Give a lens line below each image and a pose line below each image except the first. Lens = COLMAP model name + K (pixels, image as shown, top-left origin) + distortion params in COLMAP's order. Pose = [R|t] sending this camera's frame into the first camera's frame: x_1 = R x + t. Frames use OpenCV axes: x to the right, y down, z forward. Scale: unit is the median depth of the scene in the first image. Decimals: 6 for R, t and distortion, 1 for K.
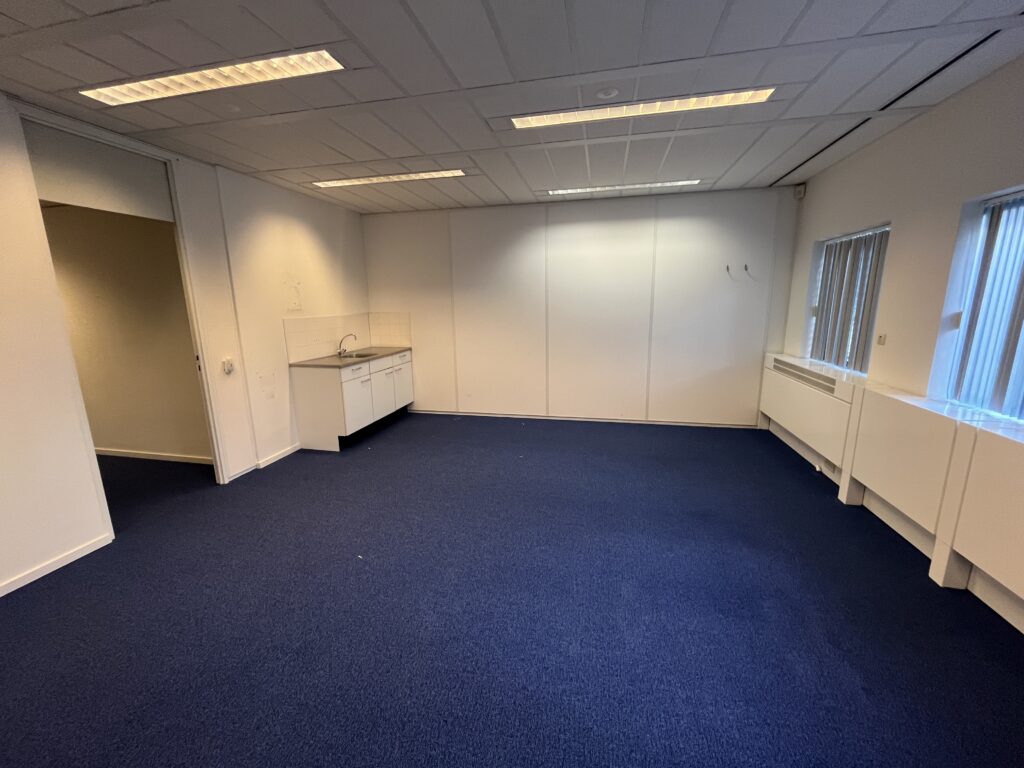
lens RADIAL K [[414.0, 0, 512.0], [0, 414.0, 384.0], [0, 0, 1]] dist [-0.000143, 0.000019]
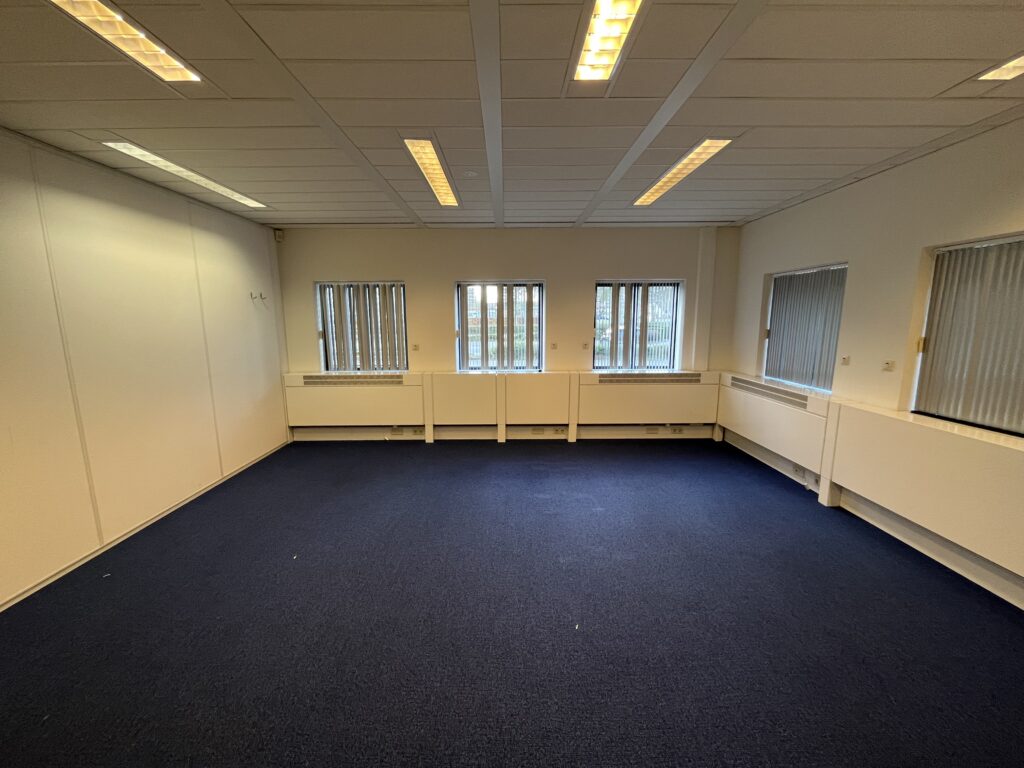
lens RADIAL K [[414.0, 0, 512.0], [0, 414.0, 384.0], [0, 0, 1]] dist [-0.000143, 0.000019]
pose [[-0.225873, -0.144588, 0.963367, -0.625098], [0.203574, 0.960084, 0.191825, -0.145318], [-0.952648, 0.239445, -0.187422, 0.670558]]
